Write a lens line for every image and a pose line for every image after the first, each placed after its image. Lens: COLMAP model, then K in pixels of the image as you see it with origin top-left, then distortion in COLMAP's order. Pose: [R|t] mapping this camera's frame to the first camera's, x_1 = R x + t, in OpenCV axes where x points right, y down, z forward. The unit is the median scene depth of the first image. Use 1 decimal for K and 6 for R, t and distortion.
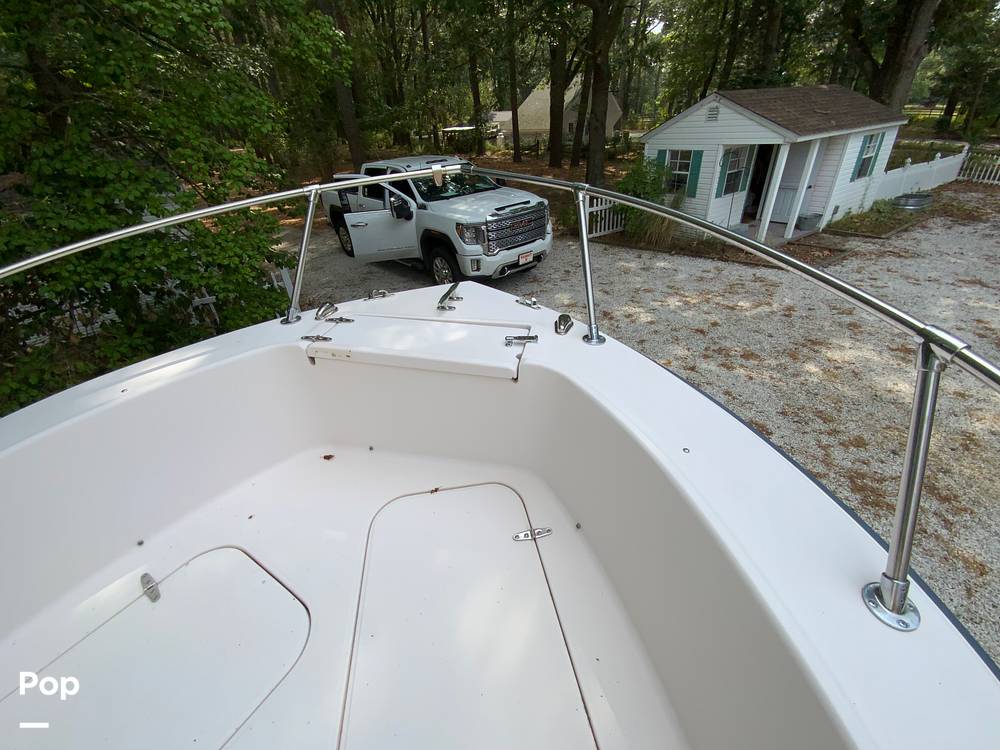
lens RADIAL K [[408.0, 0, 500.0], [0, 408.0, 375.0], [0, 0, 1]] dist [0.029891, -0.022921]
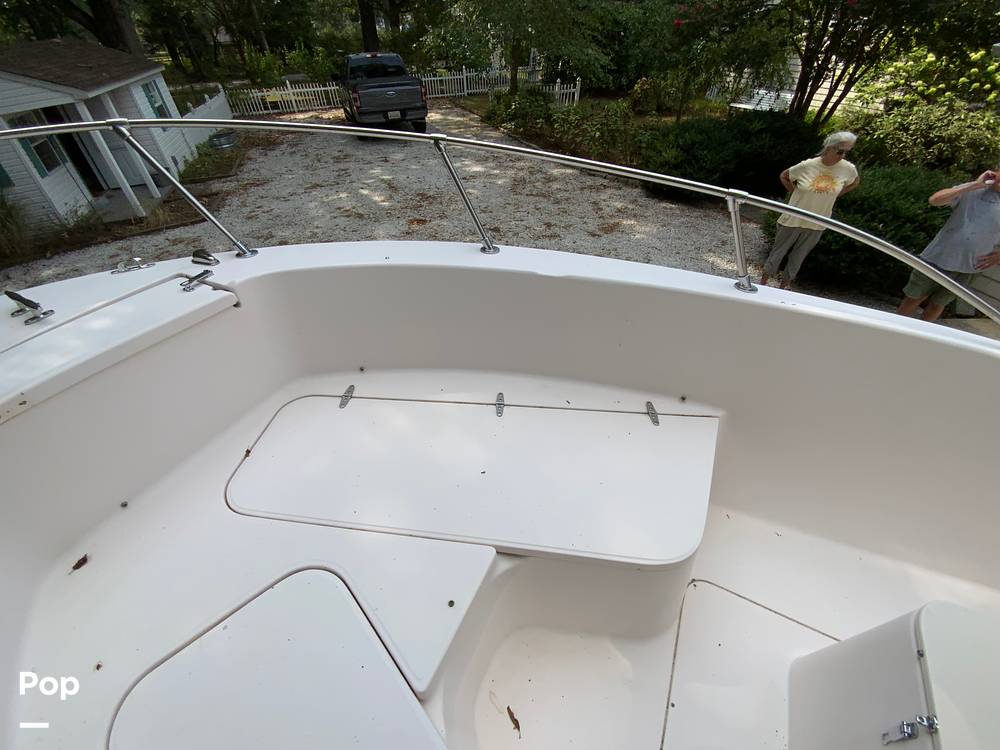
lens RADIAL K [[408.0, 0, 500.0], [0, 408.0, 375.0], [0, 0, 1]] dist [0.029891, -0.022921]
pose [[0.246649, -0.595101, 0.764866, -0.190488], [0.531884, 0.742883, 0.406478, 0.019815], [-0.810101, 0.306563, 0.499756, -0.007319]]
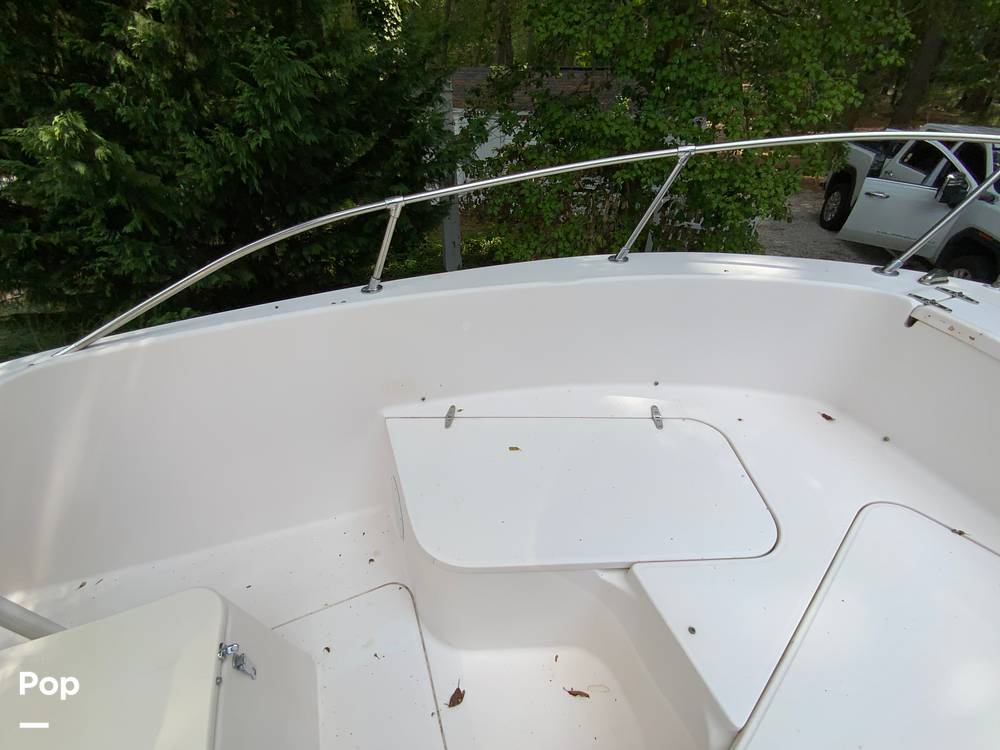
lens RADIAL K [[408.0, 0, 500.0], [0, 408.0, 375.0], [0, 0, 1]] dist [0.029891, -0.022921]
pose [[0.557168, 0.547374, -0.624456, -0.097900], [-0.475506, 0.826805, 0.300478, 0.063259], [0.680777, 0.129516, 0.720949, -0.068824]]
